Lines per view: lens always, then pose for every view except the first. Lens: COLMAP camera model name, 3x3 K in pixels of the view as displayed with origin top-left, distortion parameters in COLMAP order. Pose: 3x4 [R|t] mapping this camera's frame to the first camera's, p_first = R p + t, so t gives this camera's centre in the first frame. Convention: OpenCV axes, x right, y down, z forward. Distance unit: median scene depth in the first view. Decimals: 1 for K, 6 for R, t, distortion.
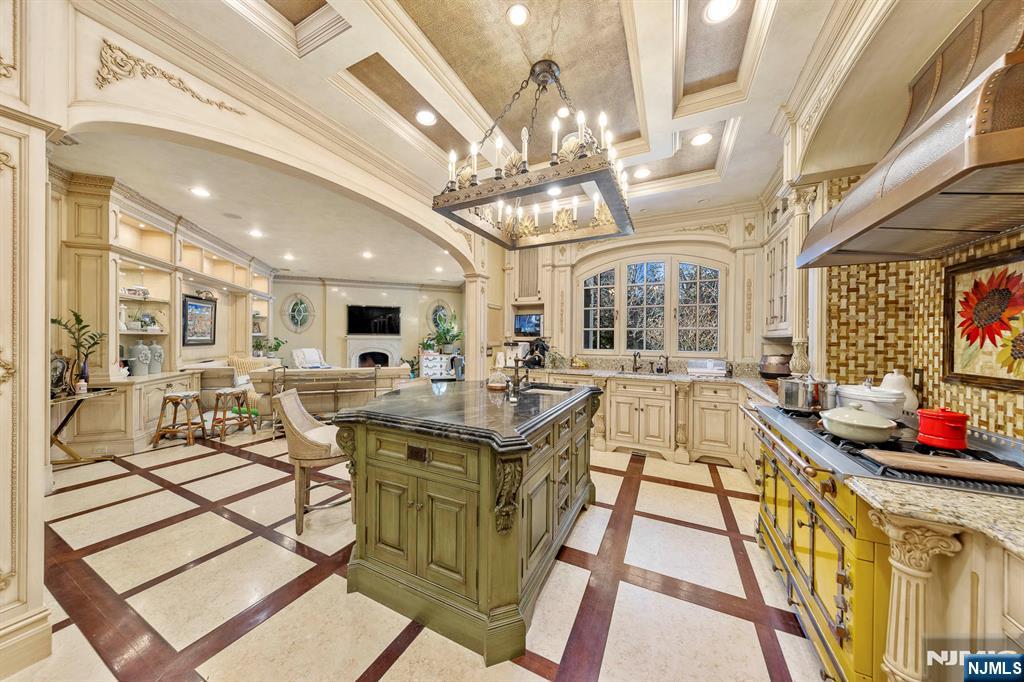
lens RADIAL K [[320.3, 0, 512.0], [0, 320.3, 341.0], [0, 0, 1]] dist [0.001494, -0.000085]
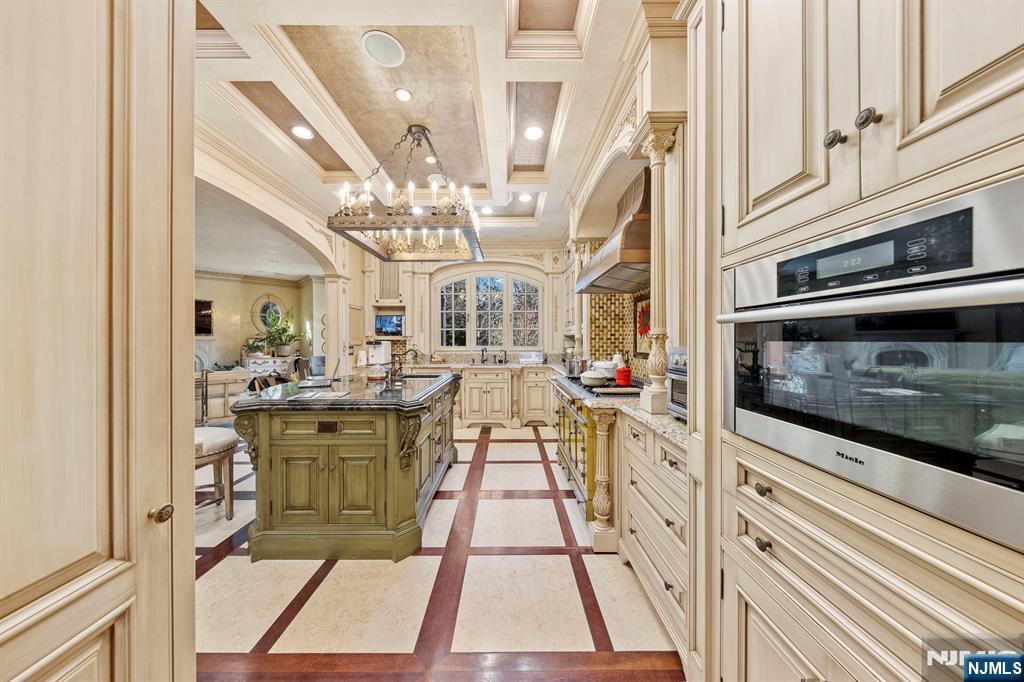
lens RADIAL K [[320.3, 0, 512.0], [0, 320.3, 341.0], [0, 0, 1]] dist [0.001494, -0.000085]
pose [[0.889757, -0.010742, 0.456308, -0.117079], [0.011387, 0.999934, 0.001334, 0.010975], [-0.456292, 0.004009, 0.889821, -0.233456]]
